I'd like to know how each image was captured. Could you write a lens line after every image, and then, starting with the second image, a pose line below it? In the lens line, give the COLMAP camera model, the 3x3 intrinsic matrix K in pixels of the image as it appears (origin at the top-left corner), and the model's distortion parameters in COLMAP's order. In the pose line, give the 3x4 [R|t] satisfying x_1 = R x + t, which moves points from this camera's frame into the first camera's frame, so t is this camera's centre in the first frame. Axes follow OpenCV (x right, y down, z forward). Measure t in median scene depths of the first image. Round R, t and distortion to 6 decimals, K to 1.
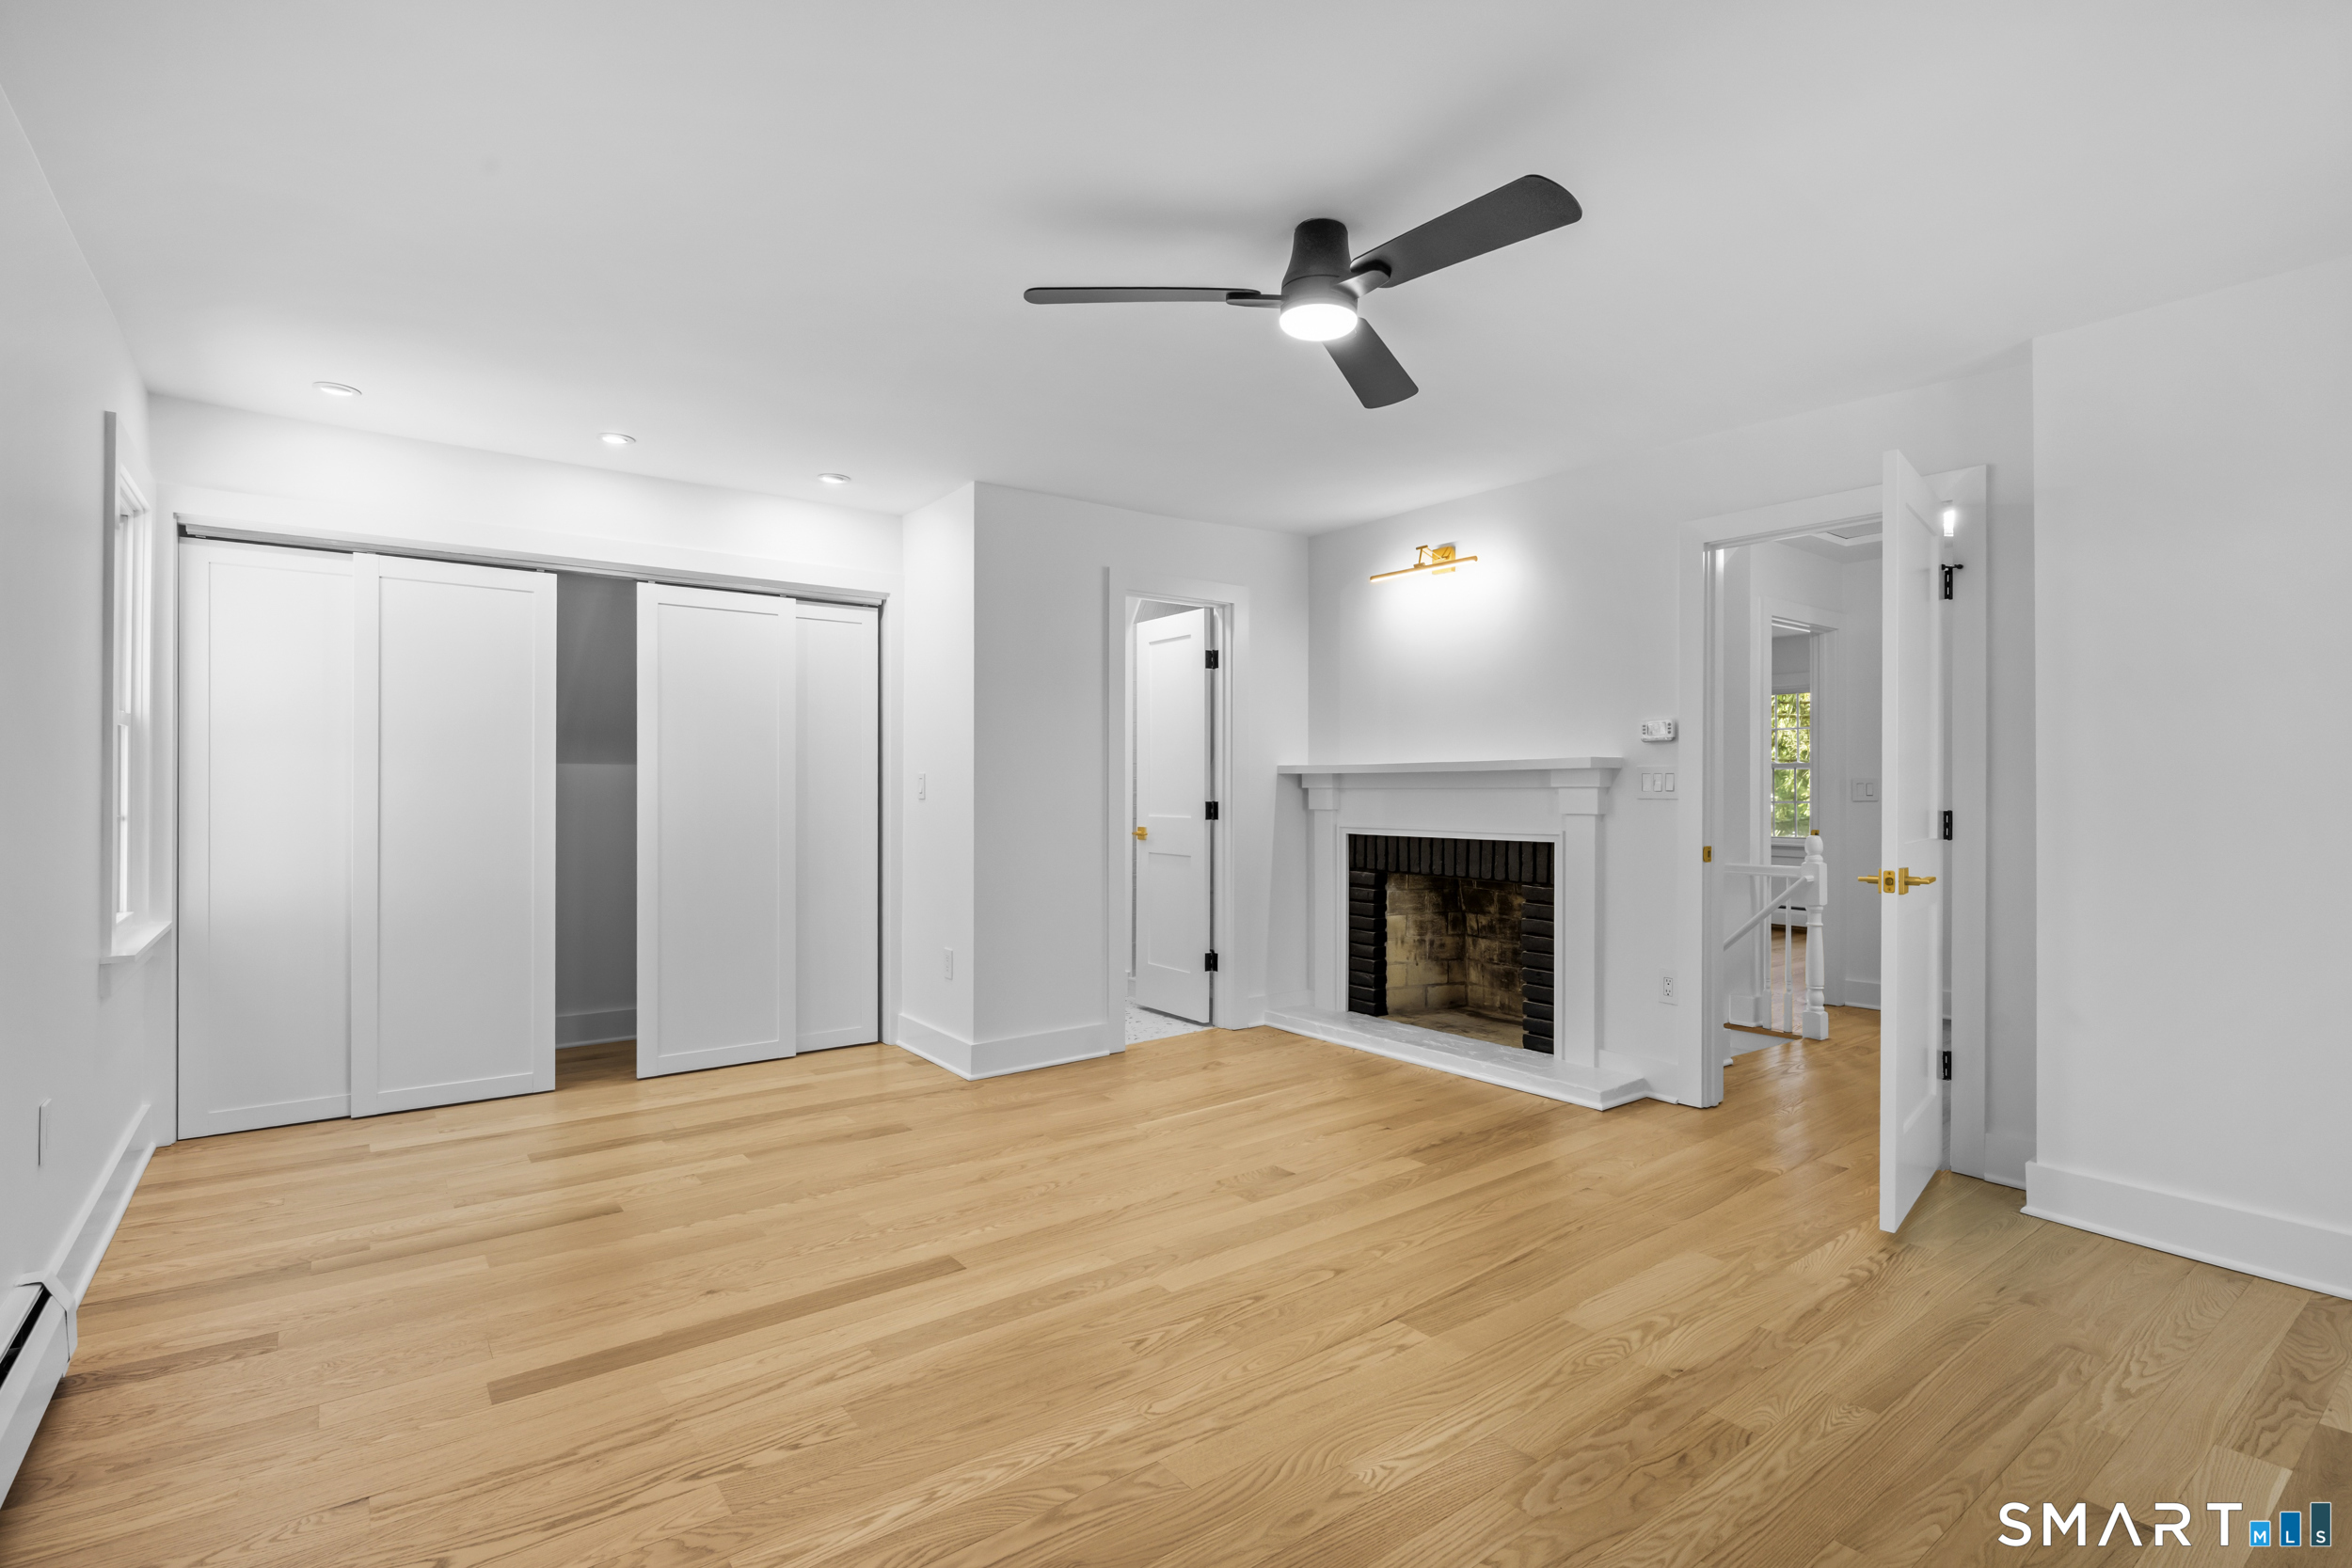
lens RADIAL K [[1113.7, 0, 1176.0], [0, 1113.7, 784.0], [0, 0, 1]] dist [0.000396, -0.000554]
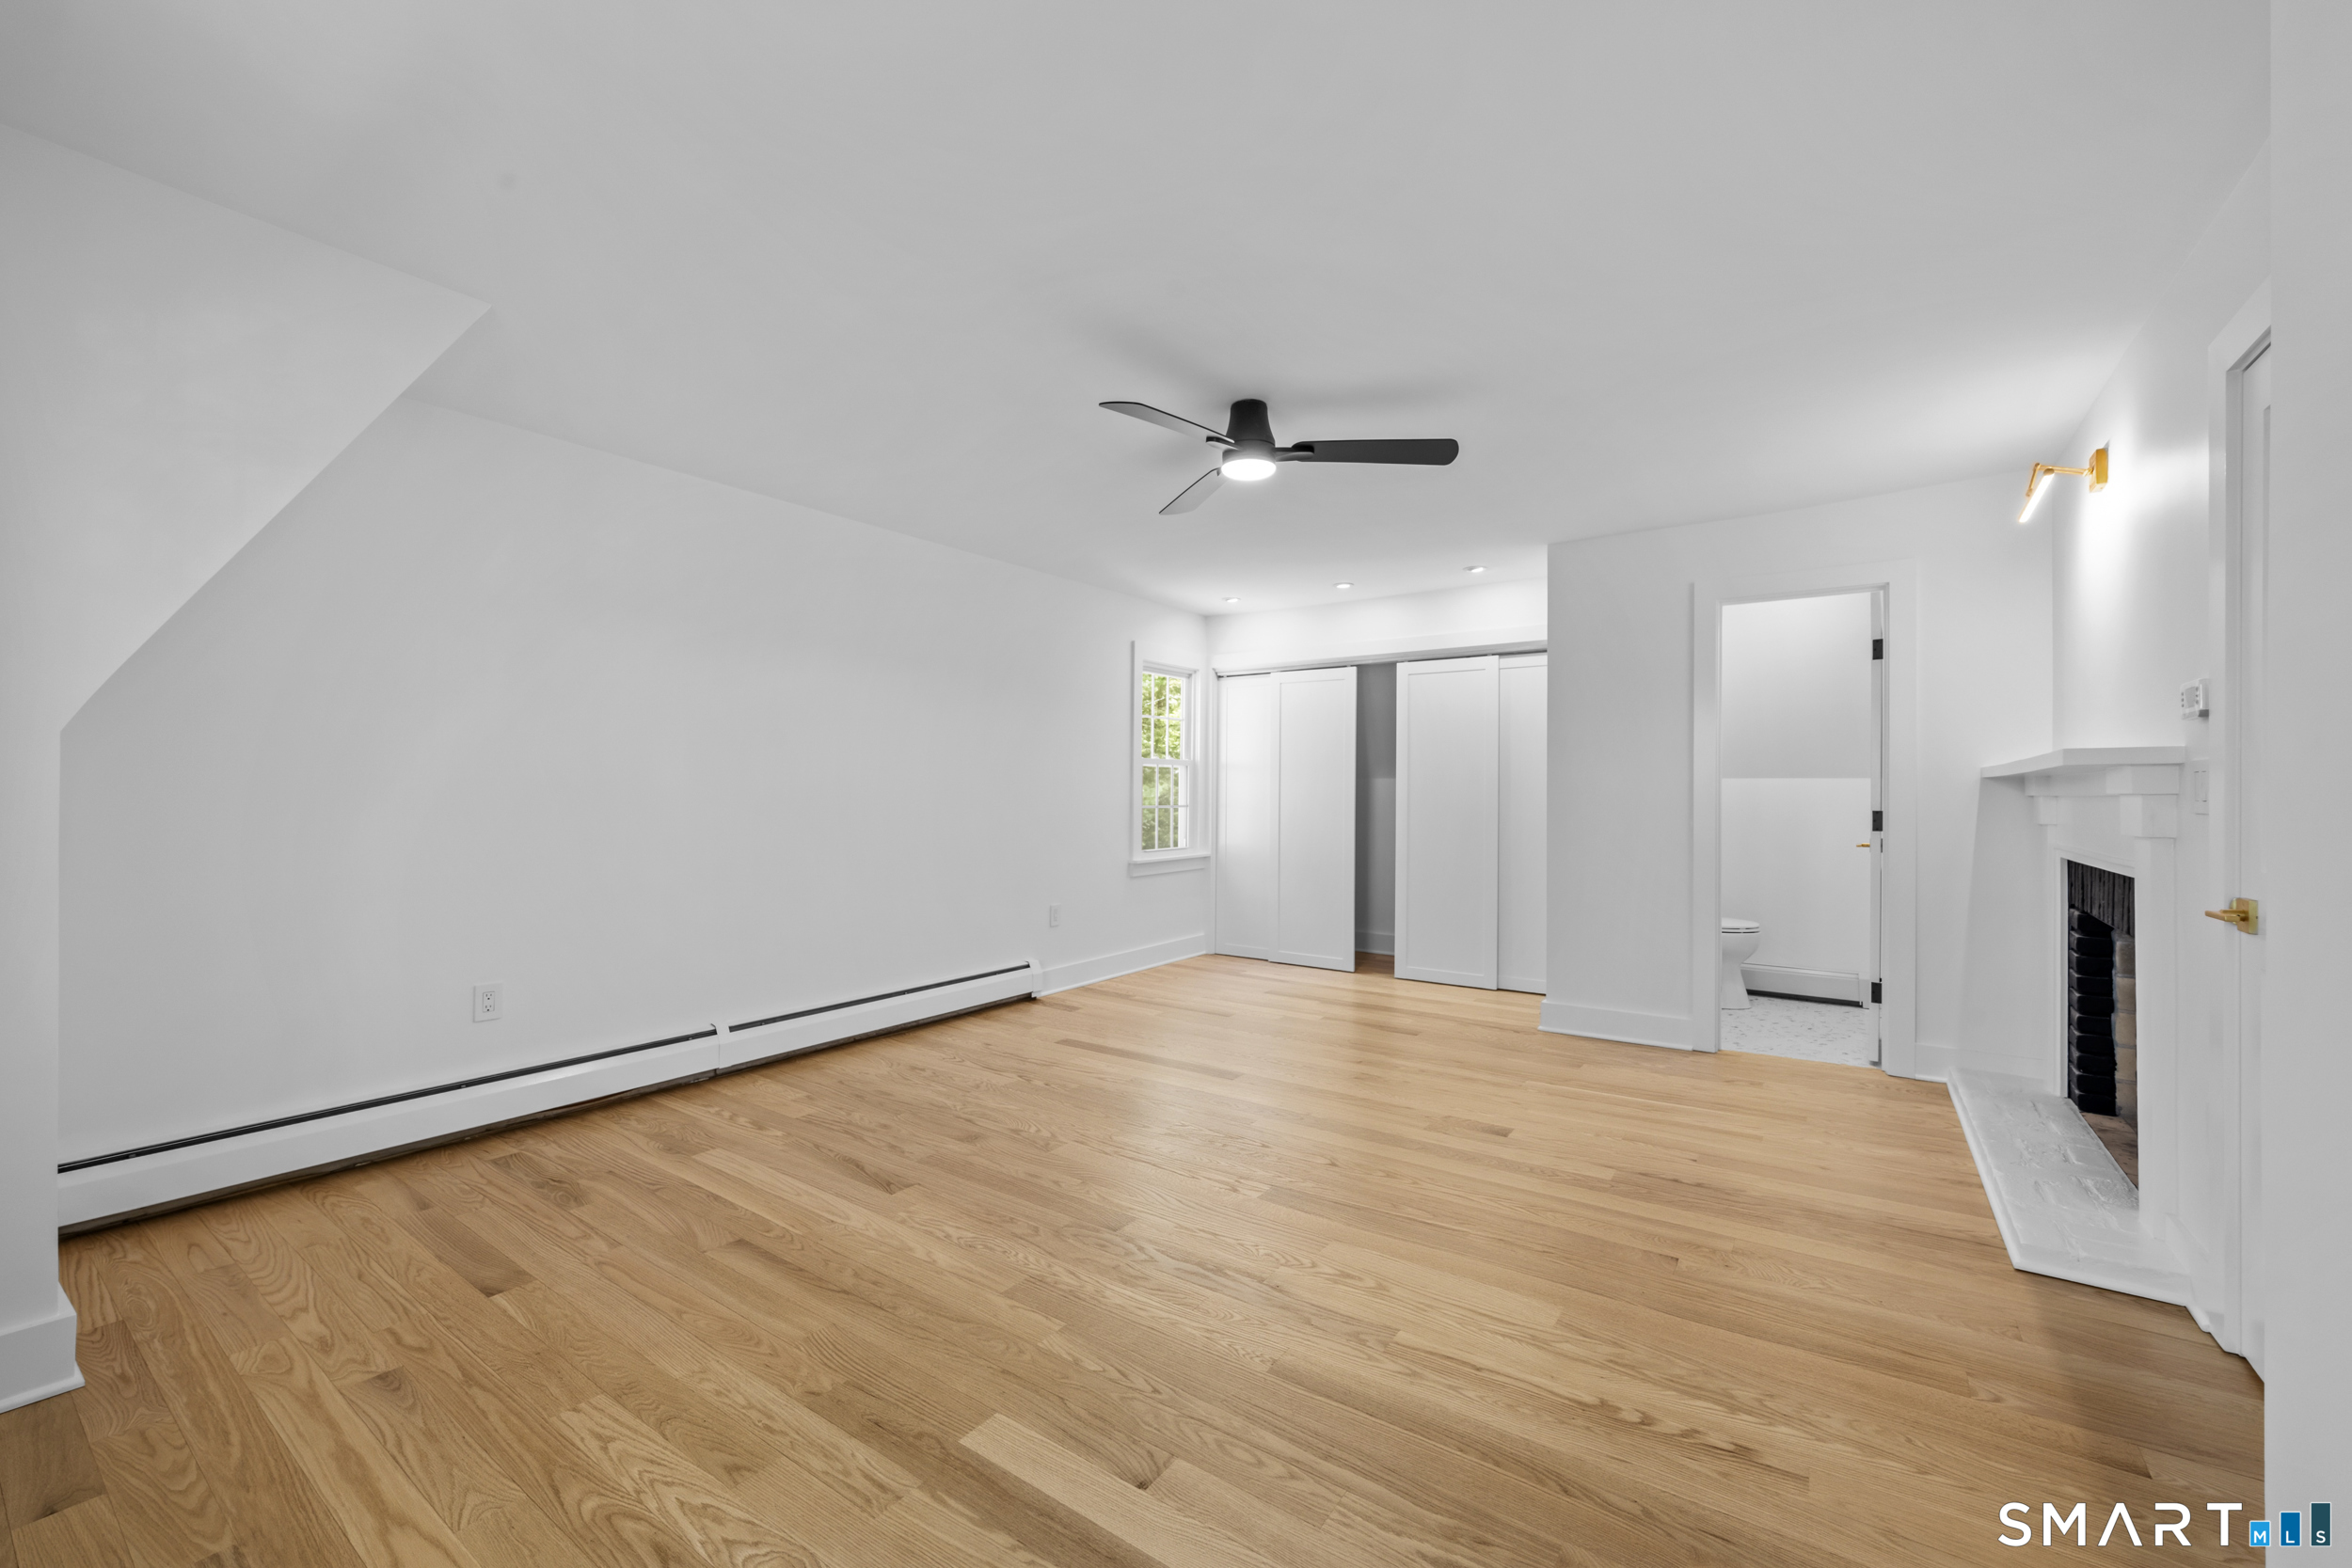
lens RADIAL K [[937.6, 0, 1176.0], [0, 937.6, 784.0], [0, 0, 1]] dist [-0.000540, -0.000103]
pose [[0.303960, -0.007503, -0.952655, 0.814924], [0.000119, 0.999969, -0.007838, 0.000834], [0.952685, 0.002269, 0.303951, 0.352291]]
